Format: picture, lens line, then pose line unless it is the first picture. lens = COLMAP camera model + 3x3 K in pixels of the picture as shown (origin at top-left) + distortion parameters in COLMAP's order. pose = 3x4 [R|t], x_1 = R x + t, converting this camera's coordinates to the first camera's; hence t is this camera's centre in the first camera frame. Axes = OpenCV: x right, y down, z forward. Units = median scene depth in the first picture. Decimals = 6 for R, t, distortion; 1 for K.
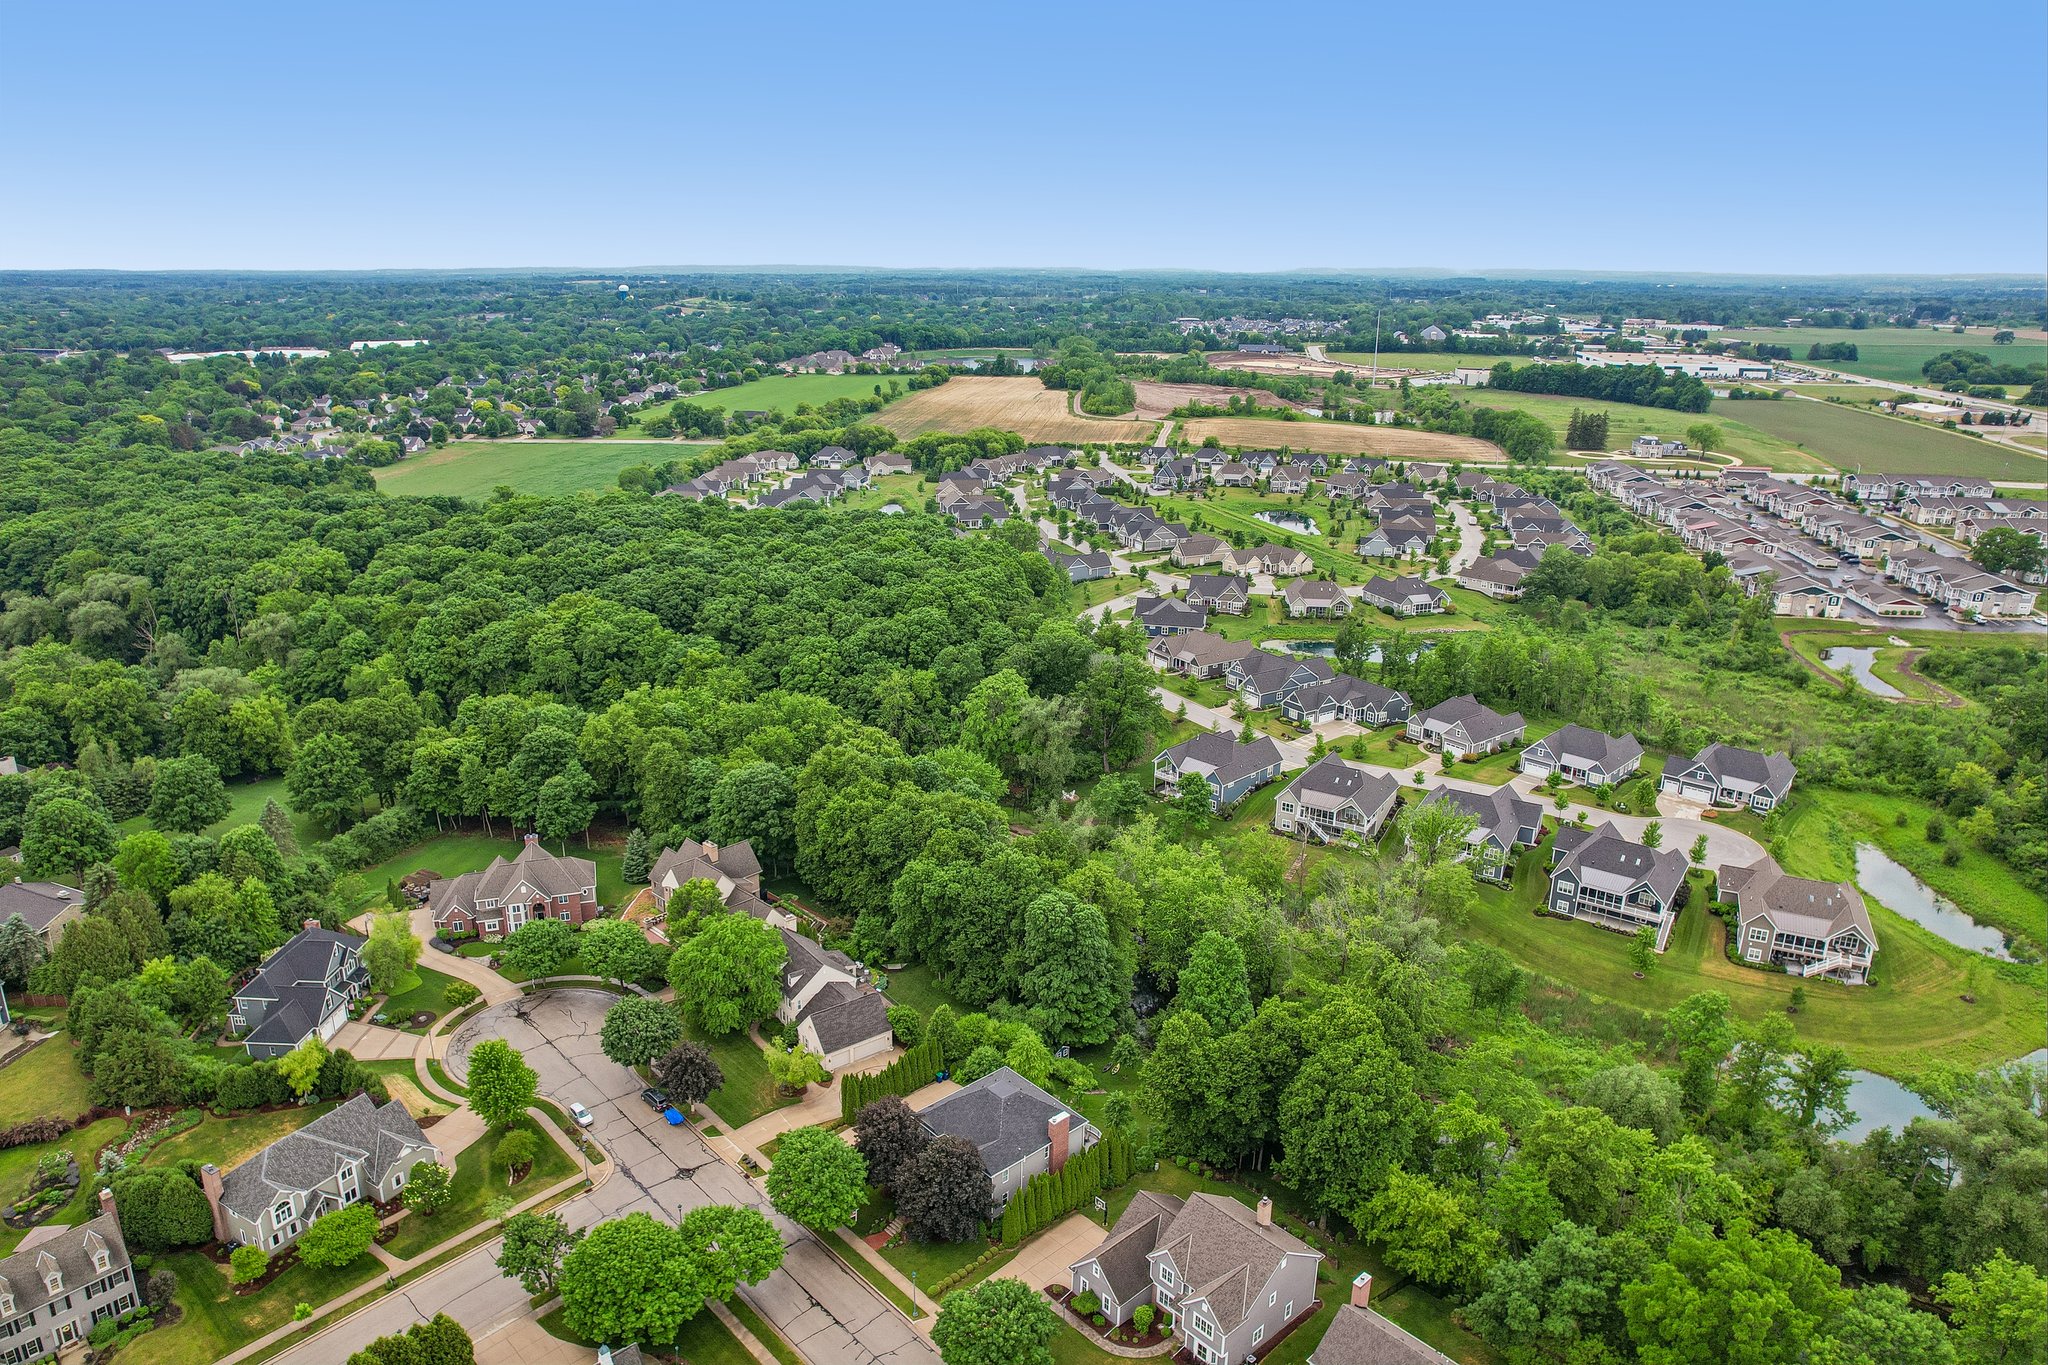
lens RADIAL K [[1316.7, 0, 1012.1], [0, 1316.7, 690.2], [0, 0, 1]] dist [-0.064778, 0.056365]
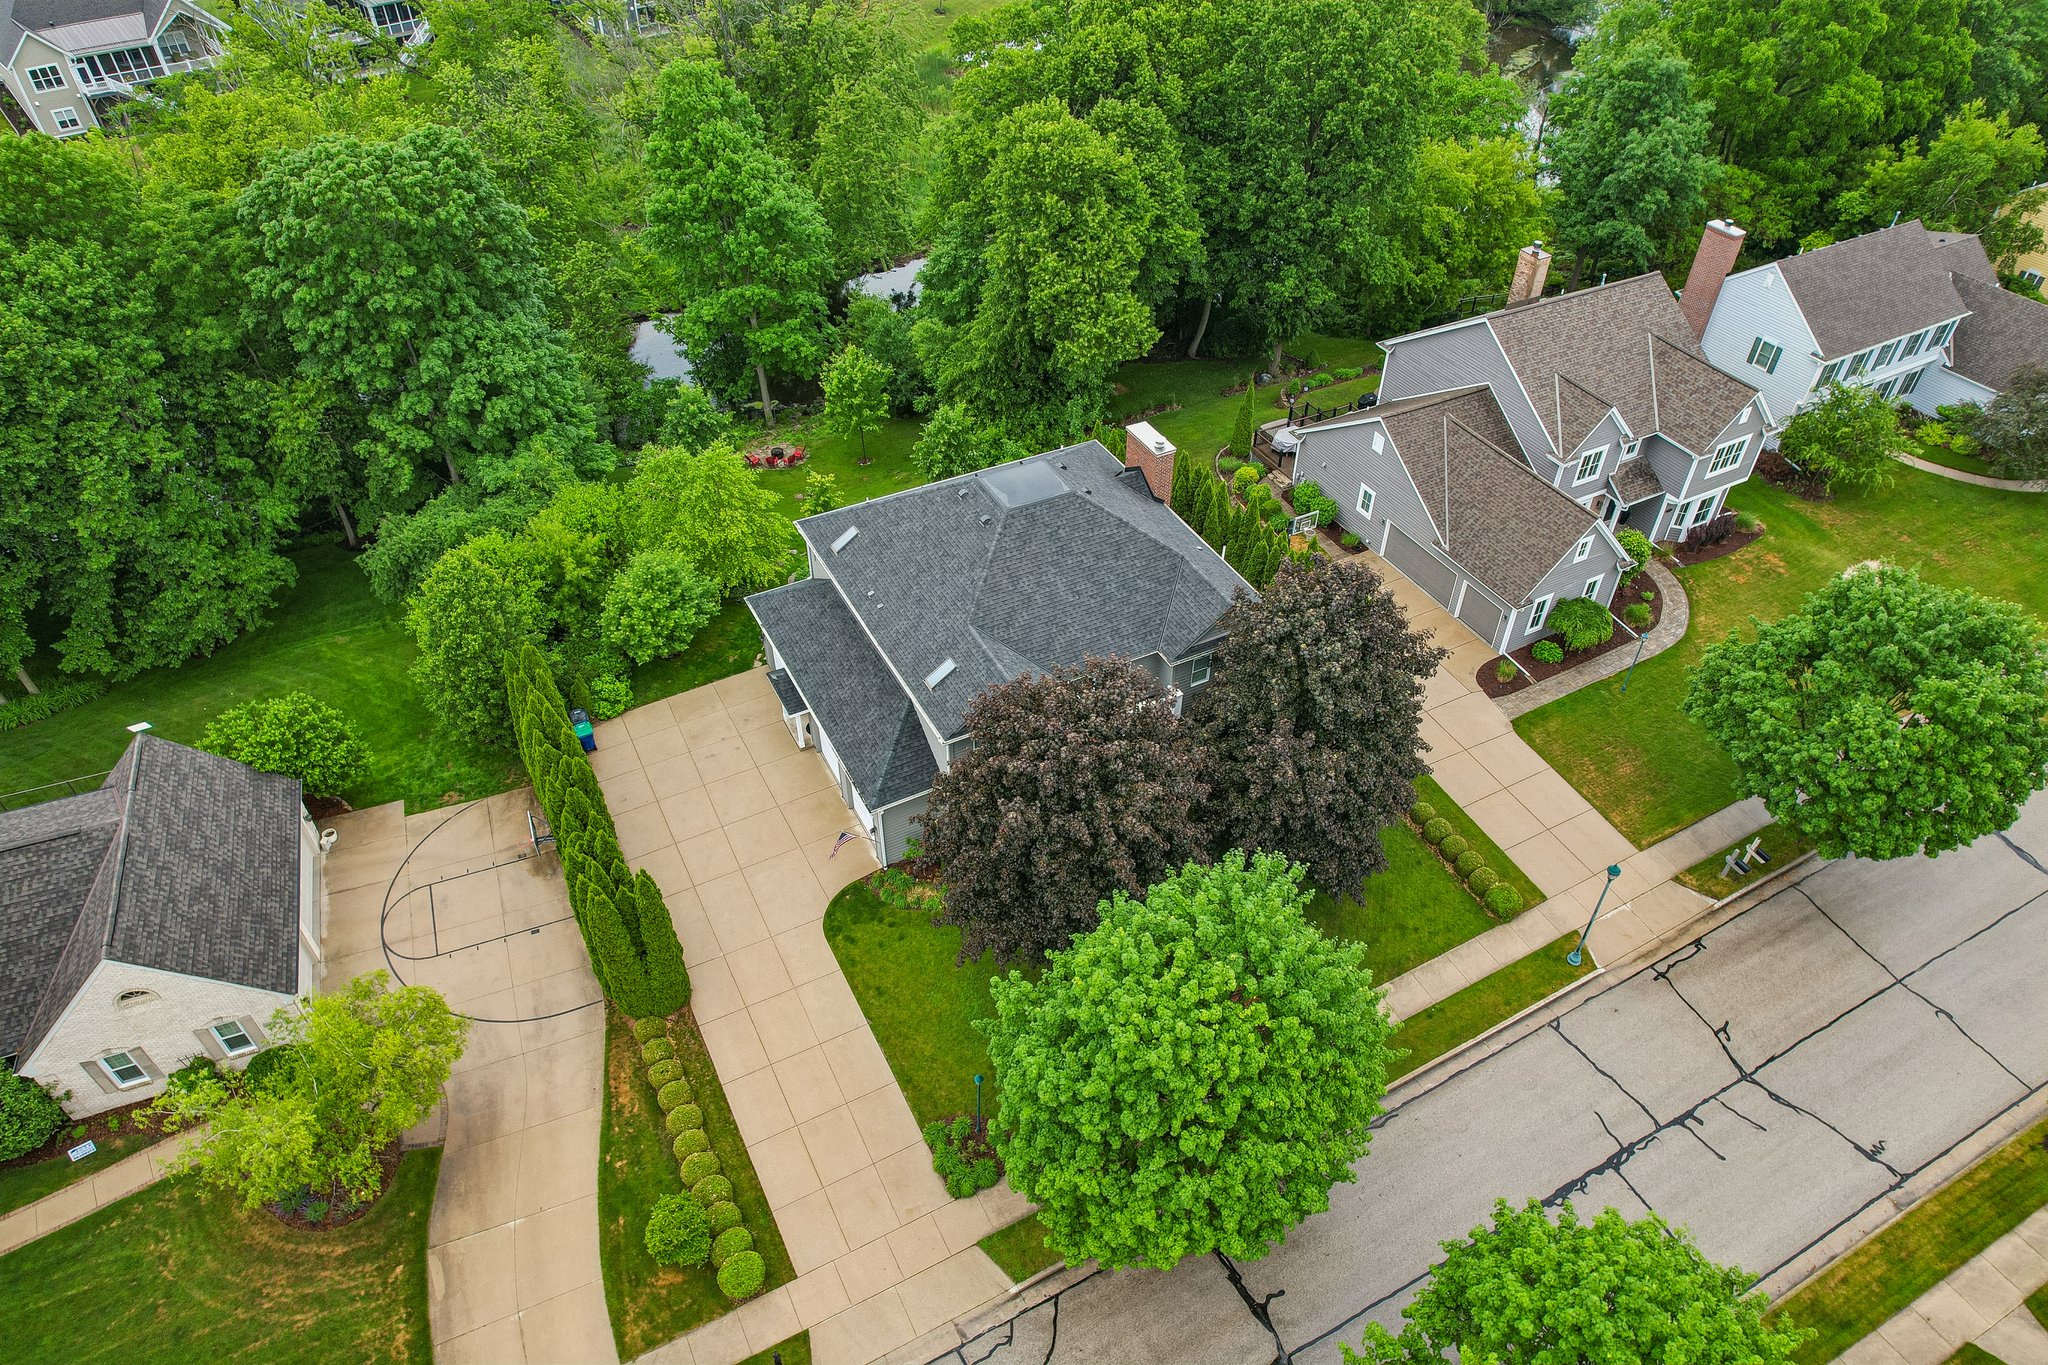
lens RADIAL K [[1312.1, 0, 1026.7], [0, 1312.1, 691.1], [0, 0, 1]] dist [-0.063306, 0.056232]
pose [[0.247283, -0.649986, 0.718589, -0.088065], [0.297317, 0.756745, 0.582185, 0.046813], [-0.922200, 0.069685, 0.380382, 0.272638]]
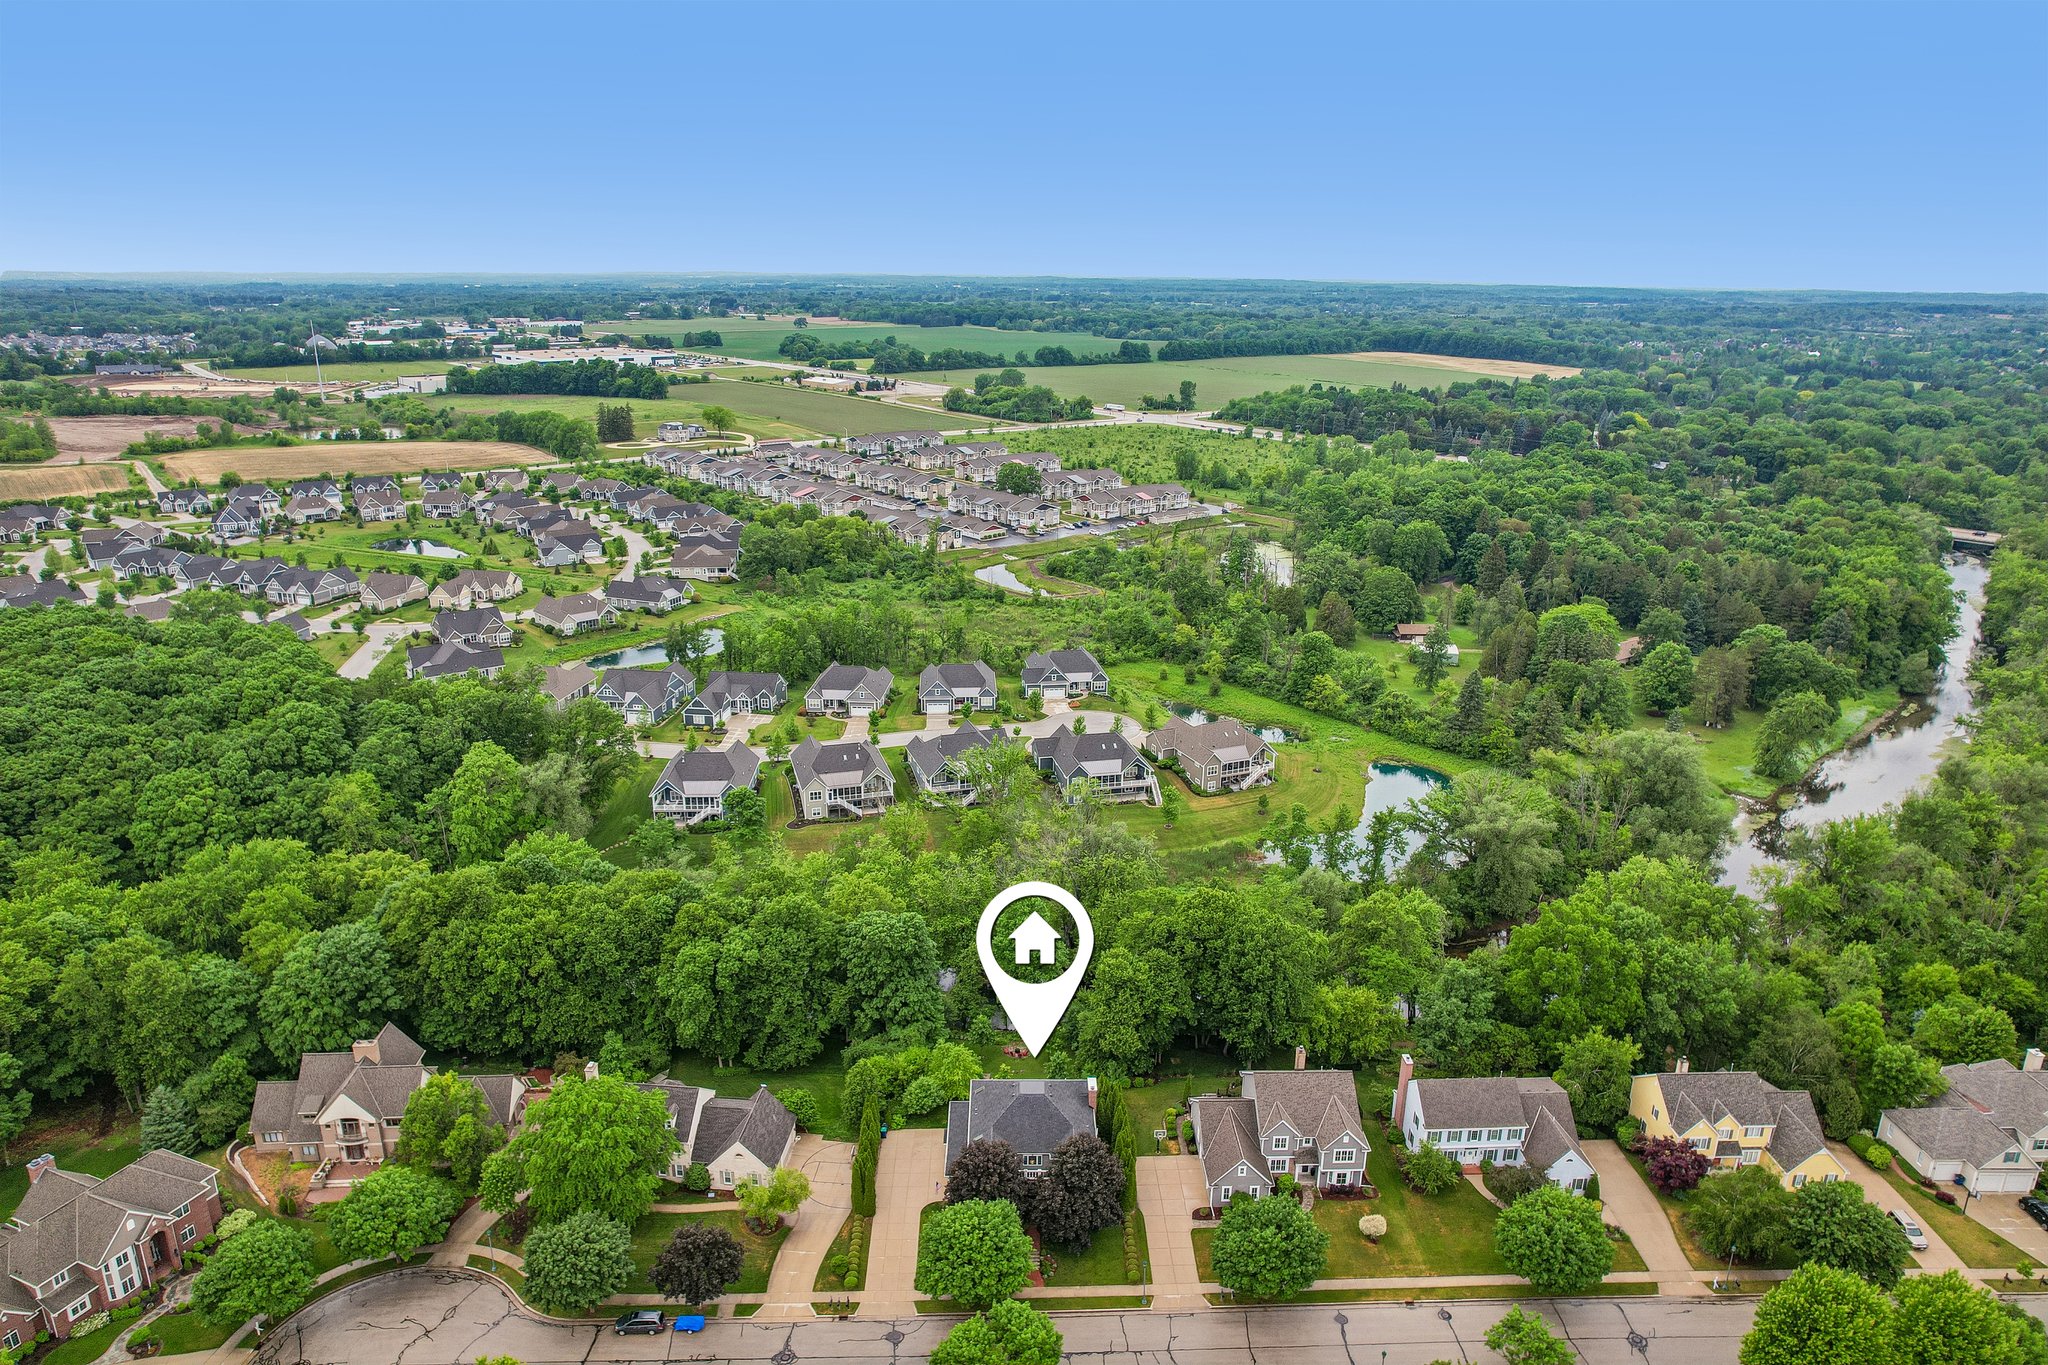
lens RADIAL K [[1312.1, 0, 1026.7], [0, 1312.1, 691.1], [0, 0, 1]] dist [-0.063306, 0.056232]
pose [[0.656868, -0.230594, 0.717879, -0.204939], [0.230325, 0.967944, 0.100169, -0.027936], [-0.717966, 0.099548, 0.688923, 0.088714]]
